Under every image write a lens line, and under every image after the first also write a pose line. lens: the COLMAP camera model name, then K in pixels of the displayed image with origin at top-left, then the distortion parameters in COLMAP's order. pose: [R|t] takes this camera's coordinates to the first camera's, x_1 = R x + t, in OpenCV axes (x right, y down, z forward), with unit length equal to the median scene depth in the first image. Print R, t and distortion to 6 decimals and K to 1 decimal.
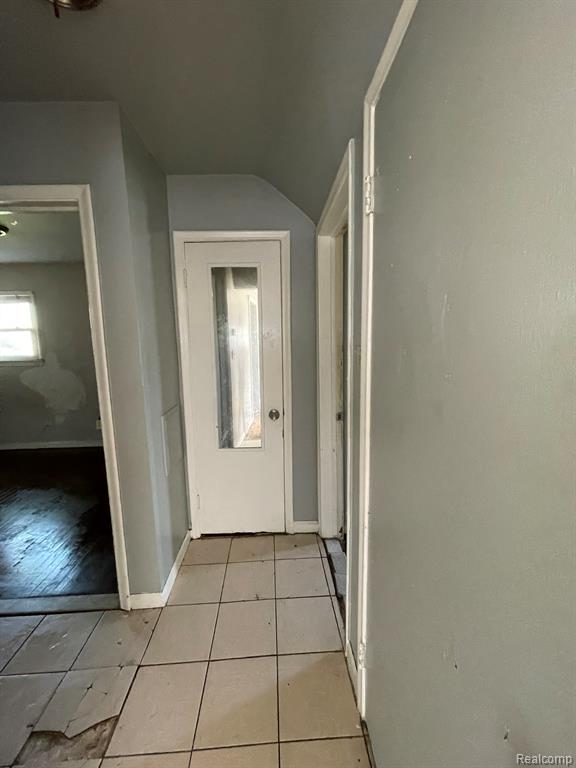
lens RADIAL K [[311.9, 0, 286.0], [0, 311.9, 381.7], [0, 0, 1]] dist [0.001107, 0.000382]
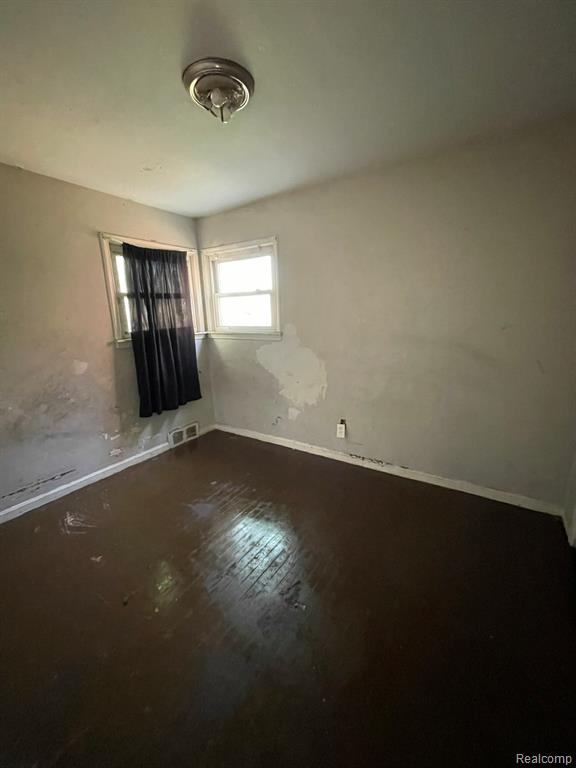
lens RADIAL K [[311.9, 0, 289.3], [0, 311.9, 382.0], [0, 0, 1]] dist [0.001107, 0.000382]
pose [[0.803510, 0.113963, -0.584280, -0.322518], [-0.069505, 0.992751, 0.098050, -0.028623], [0.591219, -0.038174, 0.805607, 0.417122]]
